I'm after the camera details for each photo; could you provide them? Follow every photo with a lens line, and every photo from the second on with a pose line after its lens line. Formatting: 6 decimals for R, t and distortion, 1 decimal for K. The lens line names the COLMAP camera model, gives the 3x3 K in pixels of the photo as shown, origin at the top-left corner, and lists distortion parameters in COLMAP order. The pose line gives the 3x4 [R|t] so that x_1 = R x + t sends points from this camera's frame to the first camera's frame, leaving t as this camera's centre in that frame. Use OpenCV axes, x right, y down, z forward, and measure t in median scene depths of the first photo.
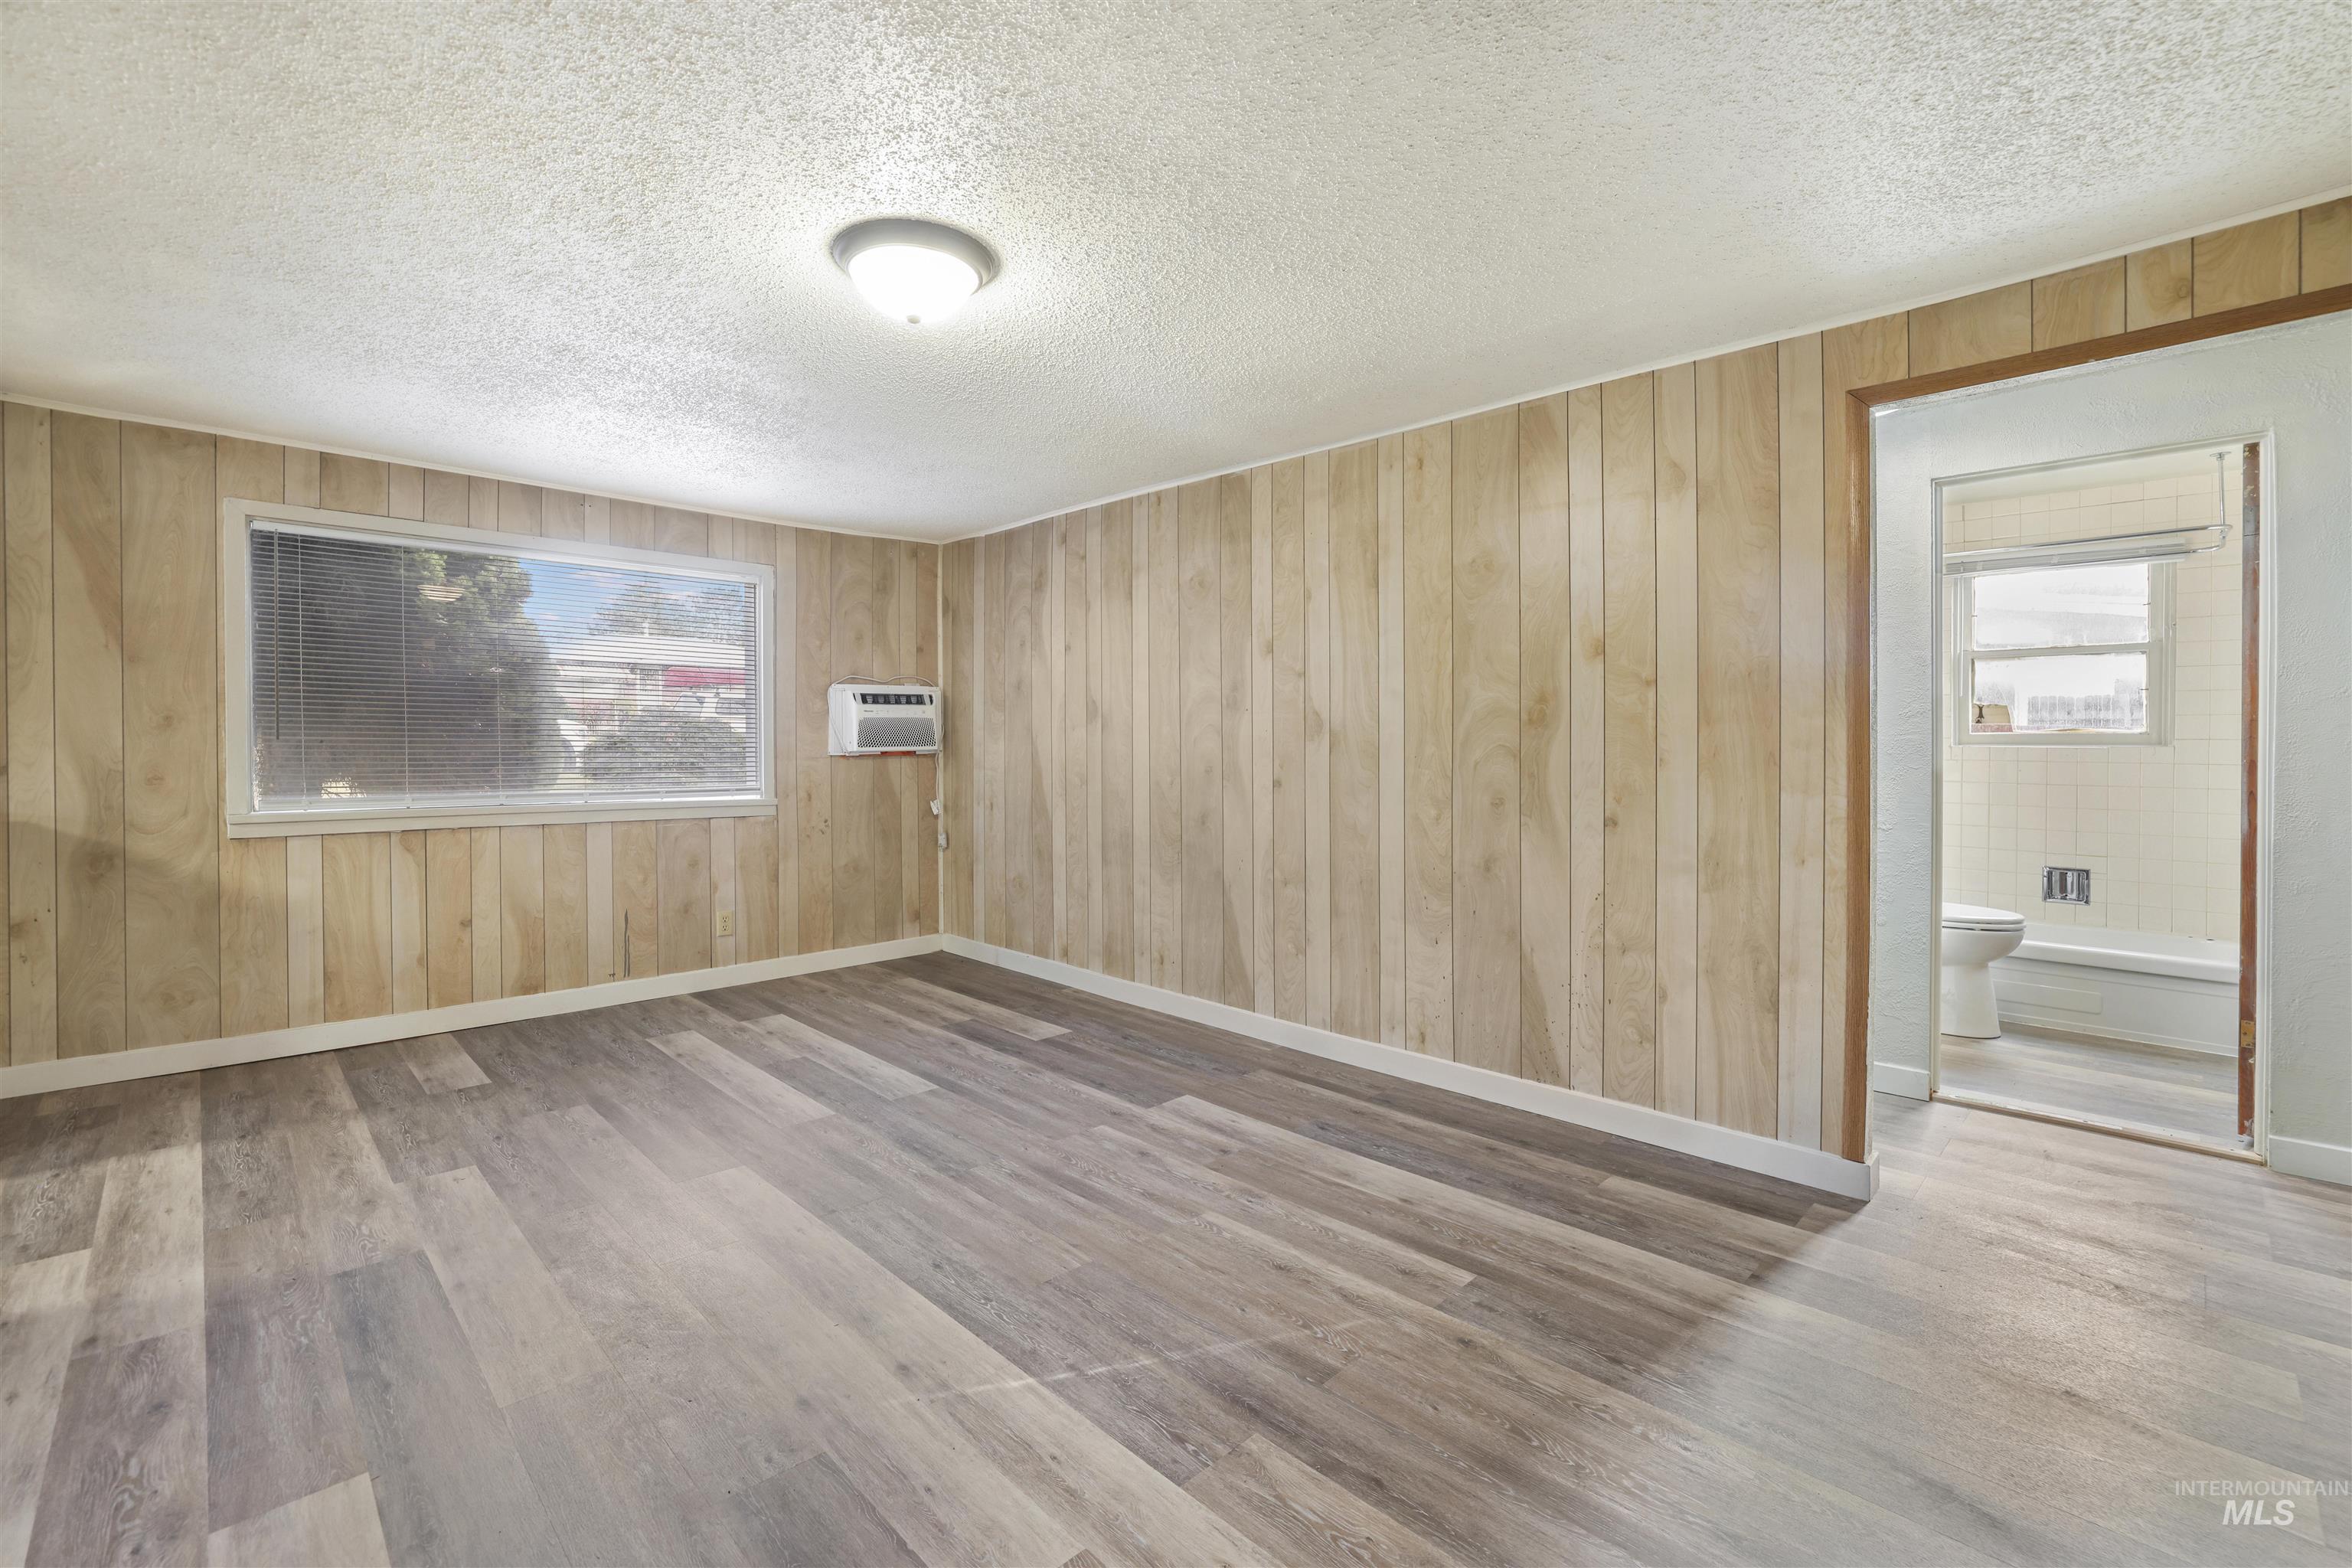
lens RADIAL K [[1054.4, 0, 1196.5], [0, 1054.4, 737.1], [0, 0, 1]] dist [-0.049632, 0.019967]
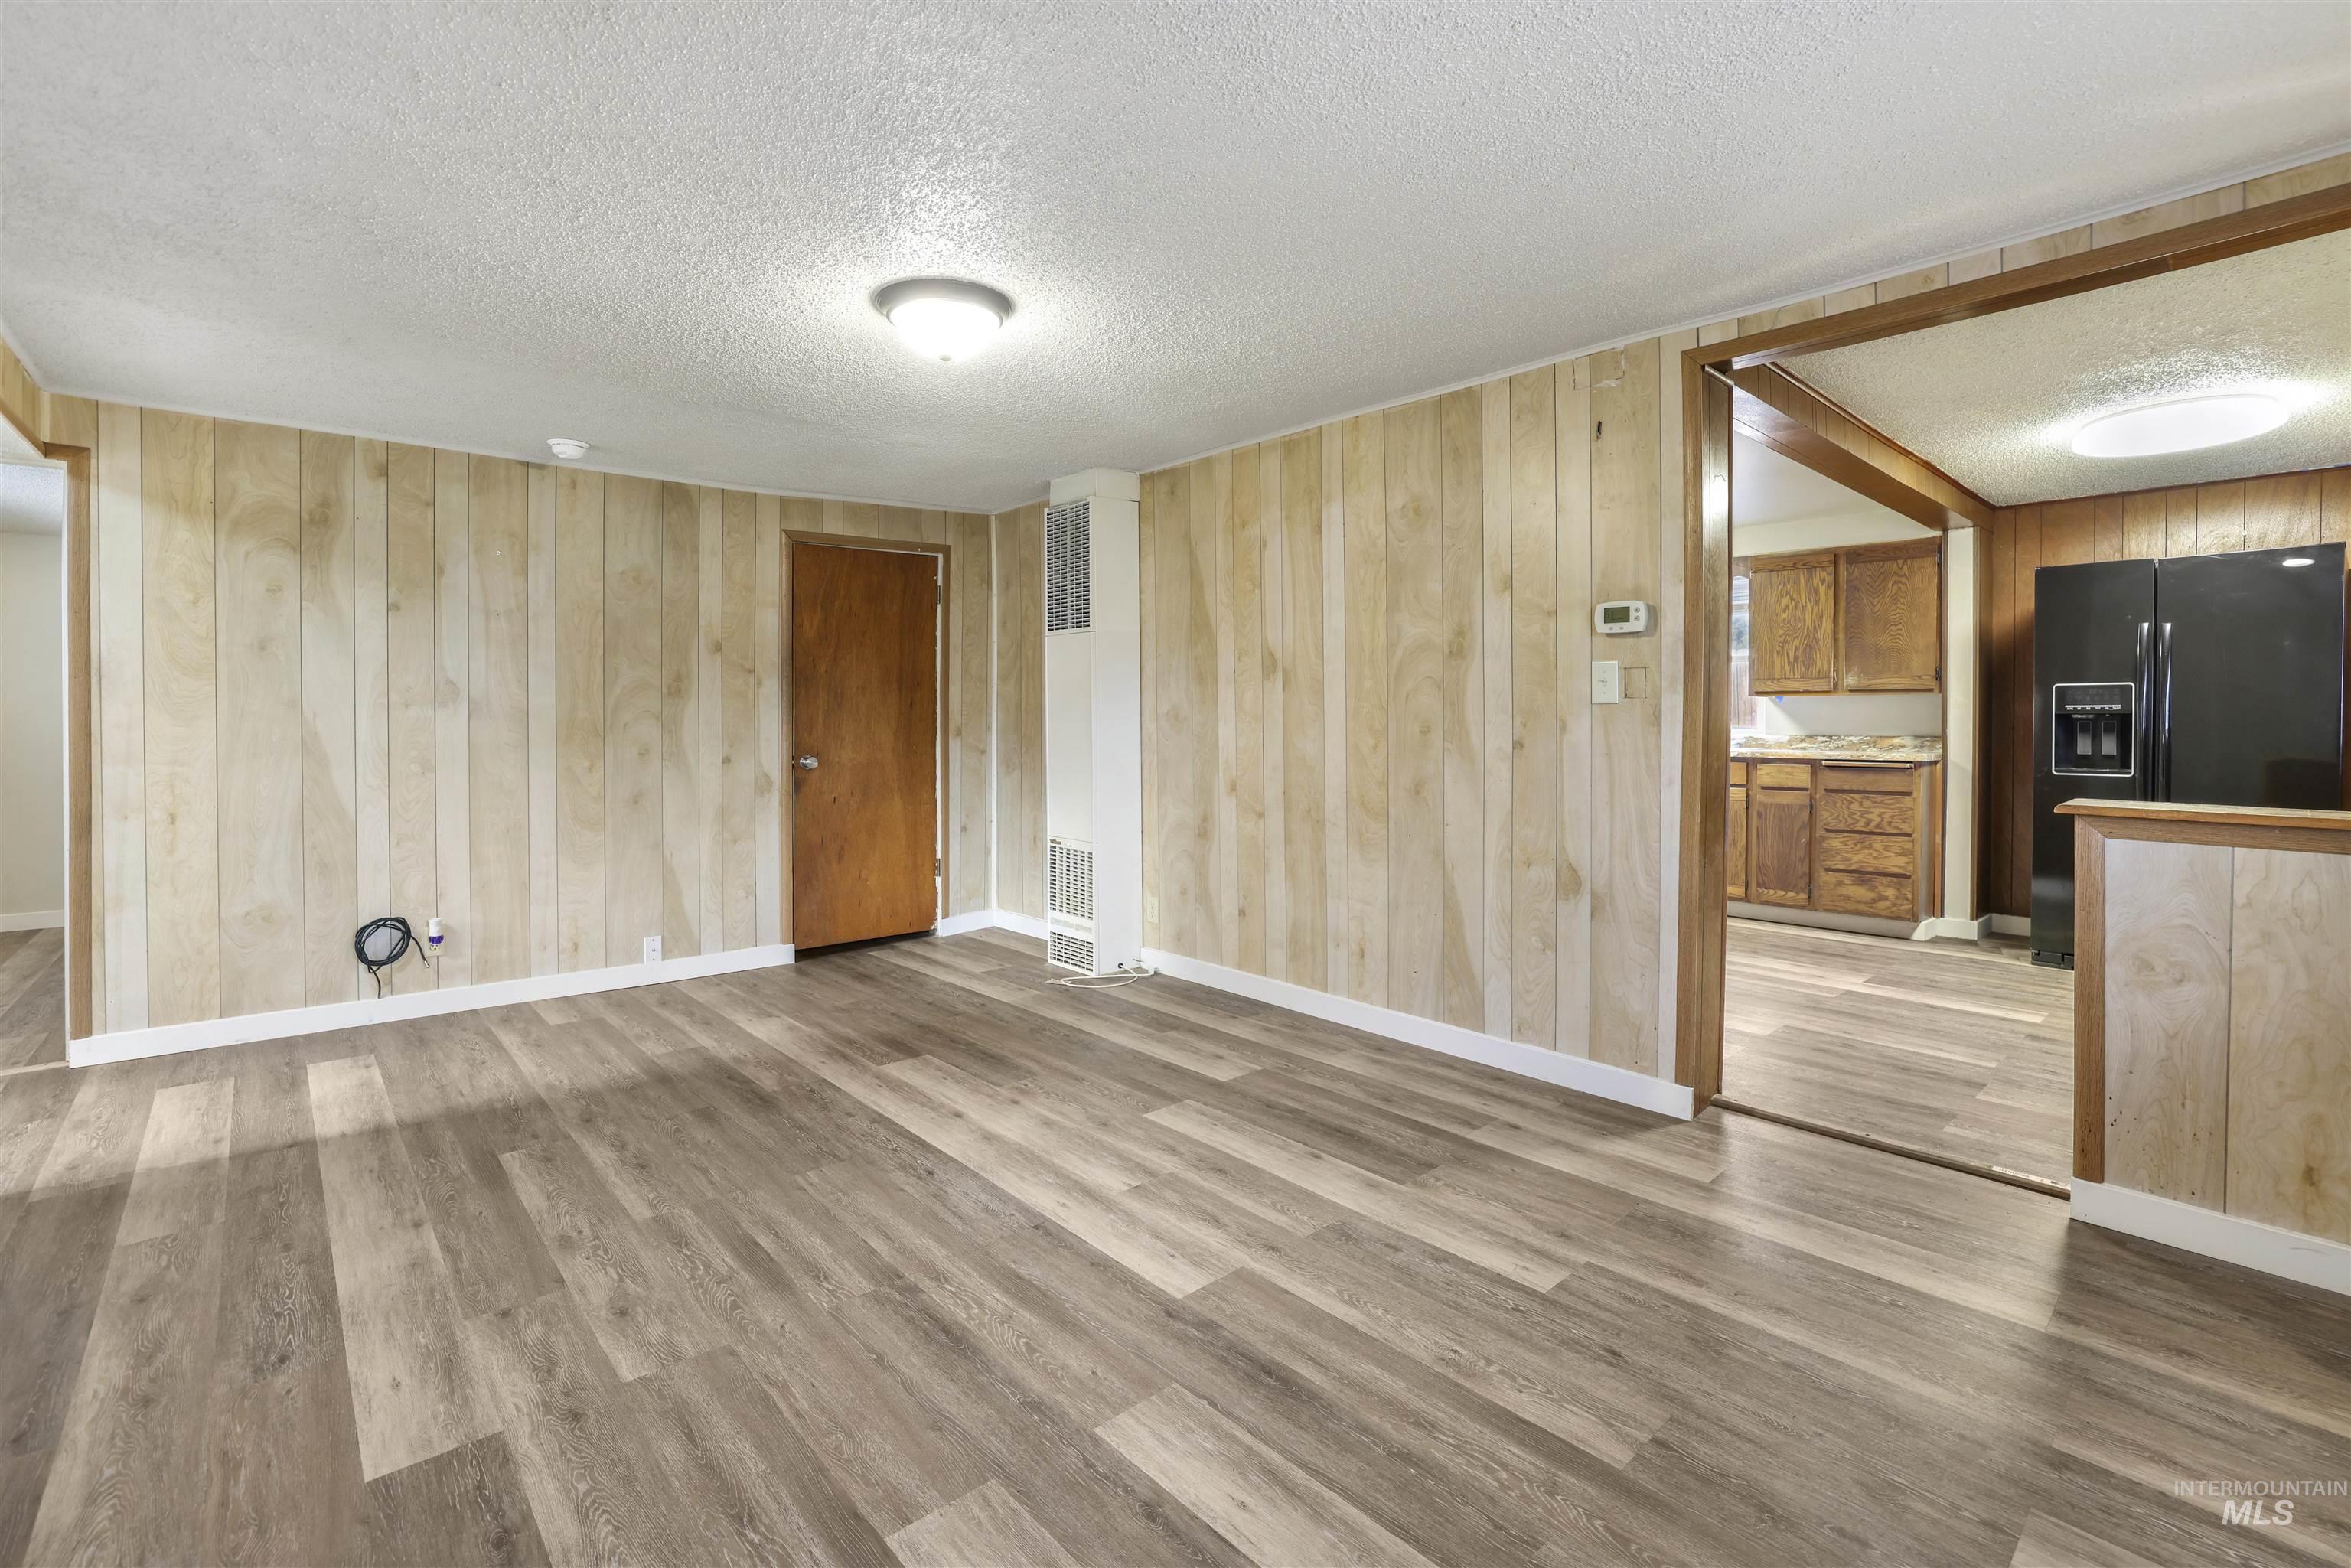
lens RADIAL K [[1031.4, 0, 1187.1], [0, 1031.4, 724.8], [0, 0, 1]] dist [-0.044948, 0.015372]
pose [[-0.999045, 0.003669, 0.043546, -0.428842], [0.004193, 0.999920, 0.011960, 0.000873], [-0.043499, 0.012131, -0.998980, 1.548725]]
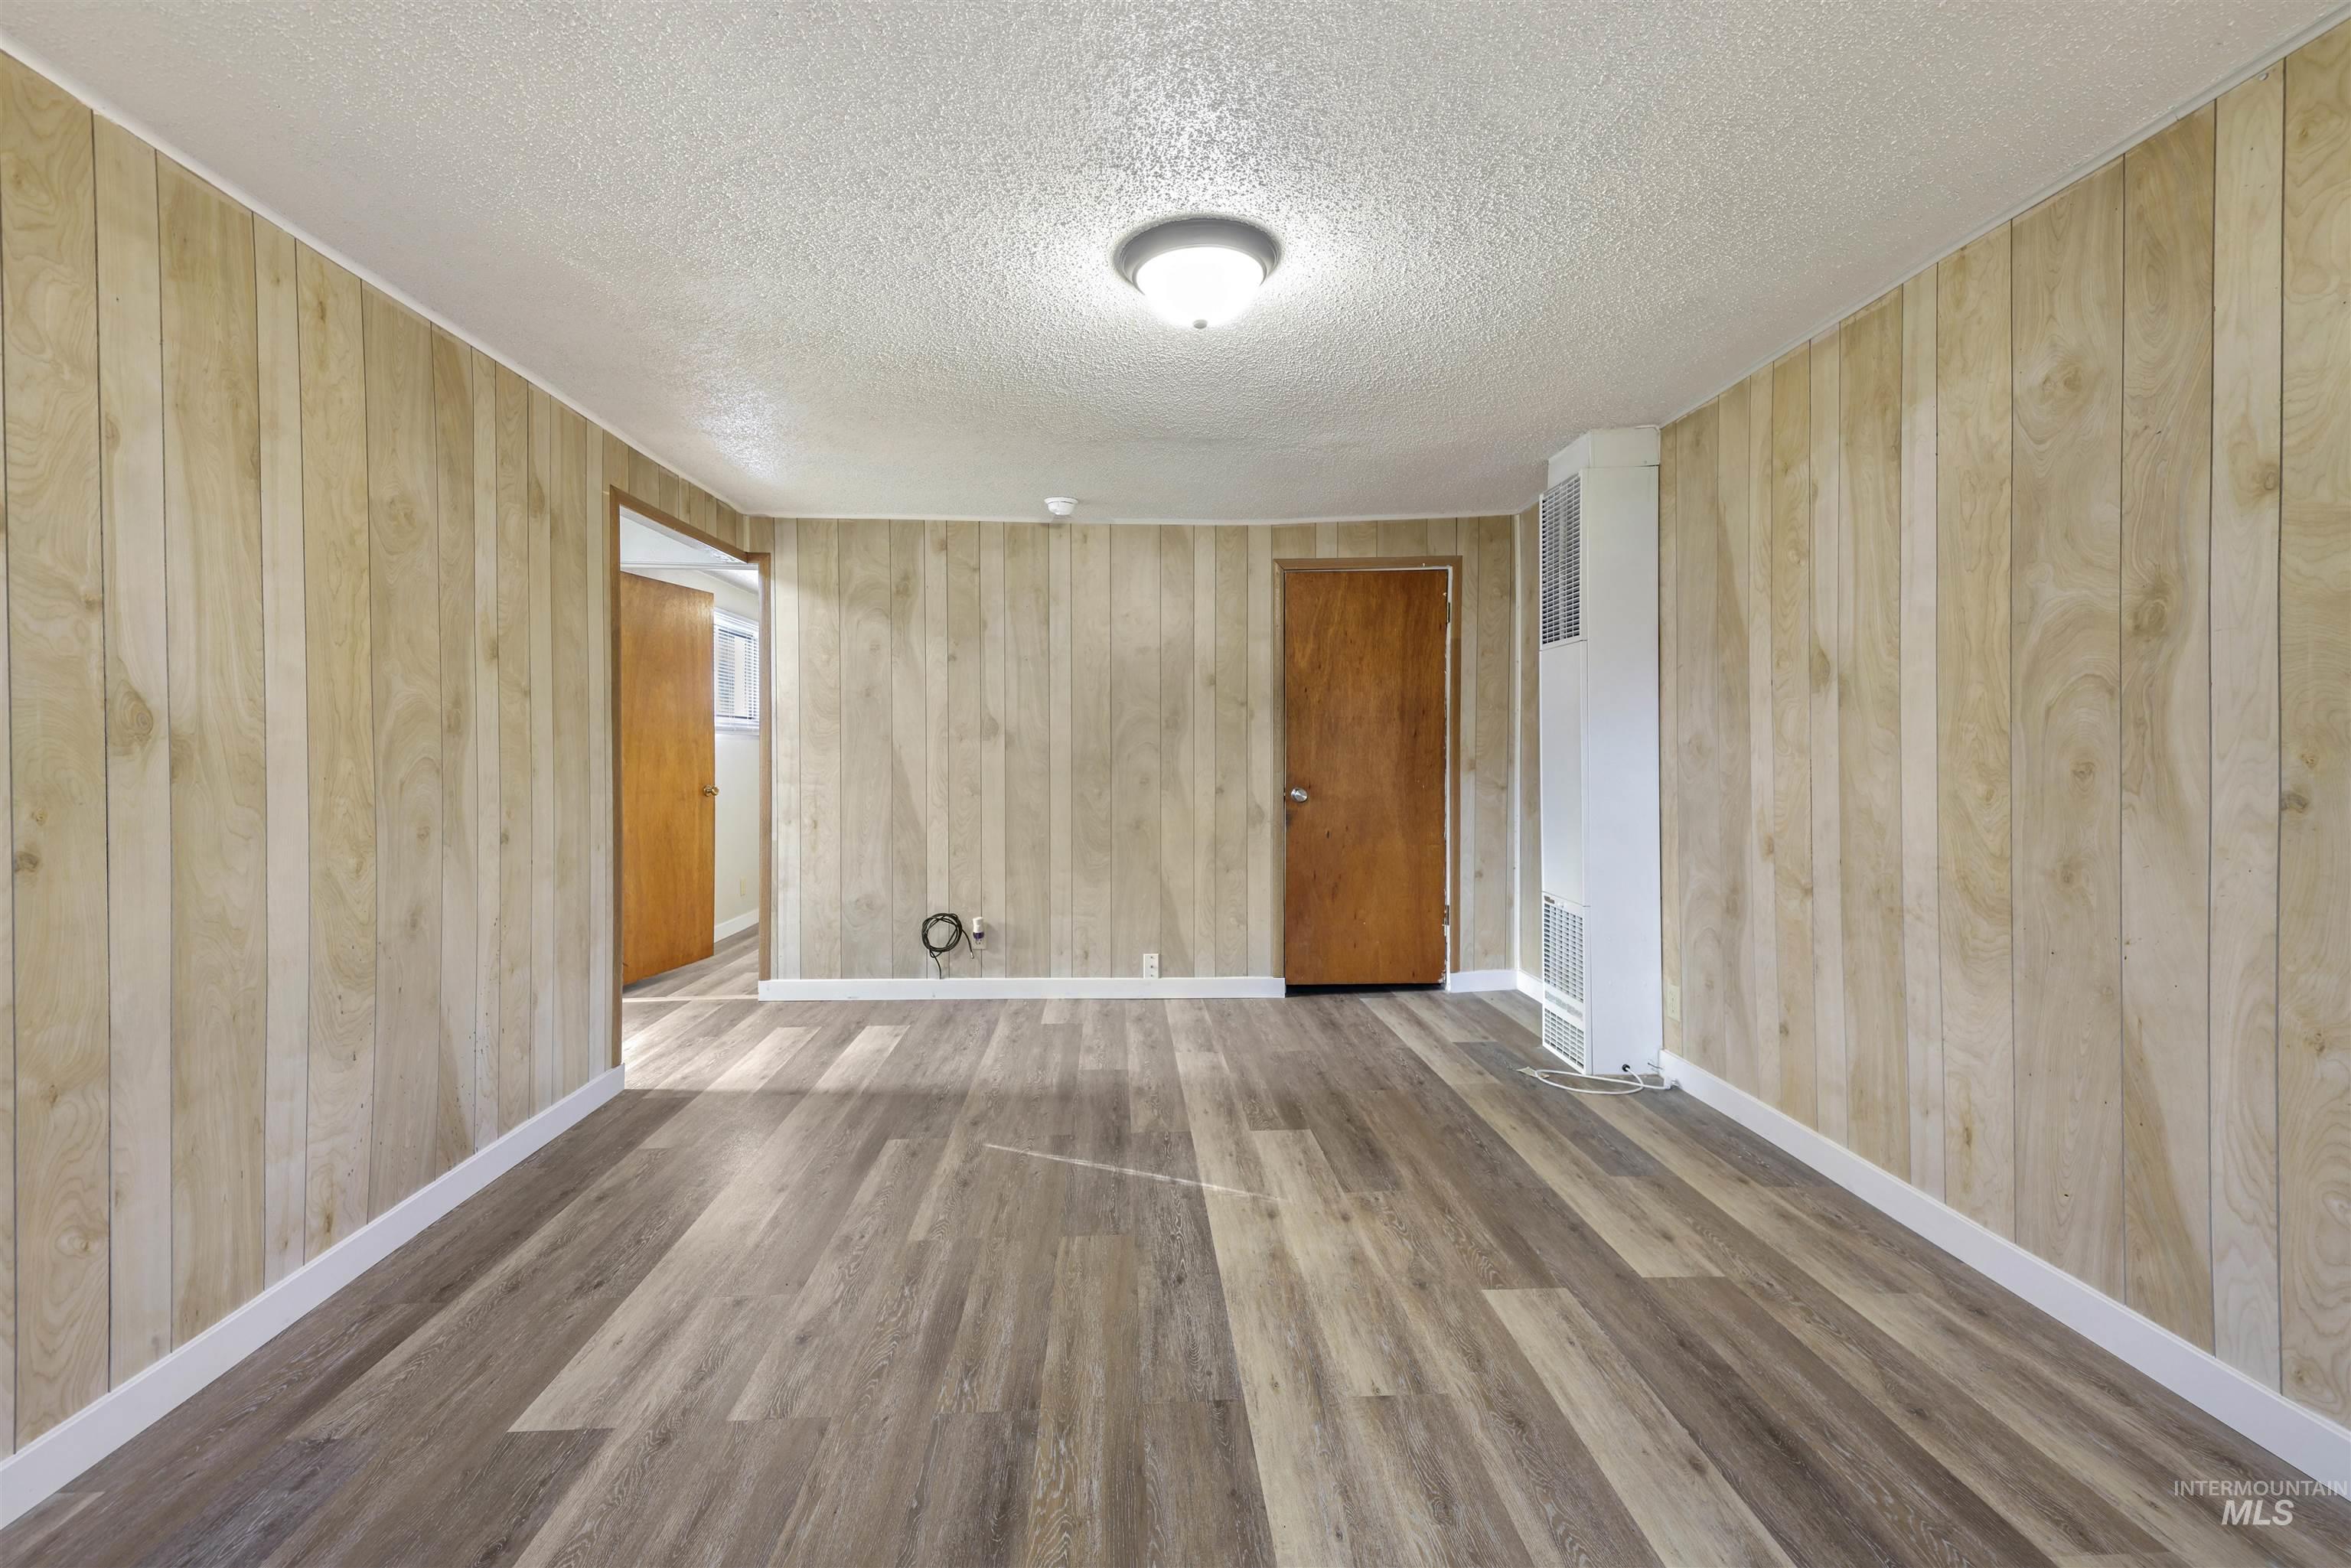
lens RADIAL K [[1011.0, 0, 1168.0], [0, 1011.0, 761.7], [0, 0, 1]] dist [0.054106, -0.018659]
pose [[-0.745848, -0.003763, 0.666106, -0.649416], [0.006400, 0.999897, 0.012815, 0.004403], [-0.666086, 0.013822, -0.745747, 1.265118]]
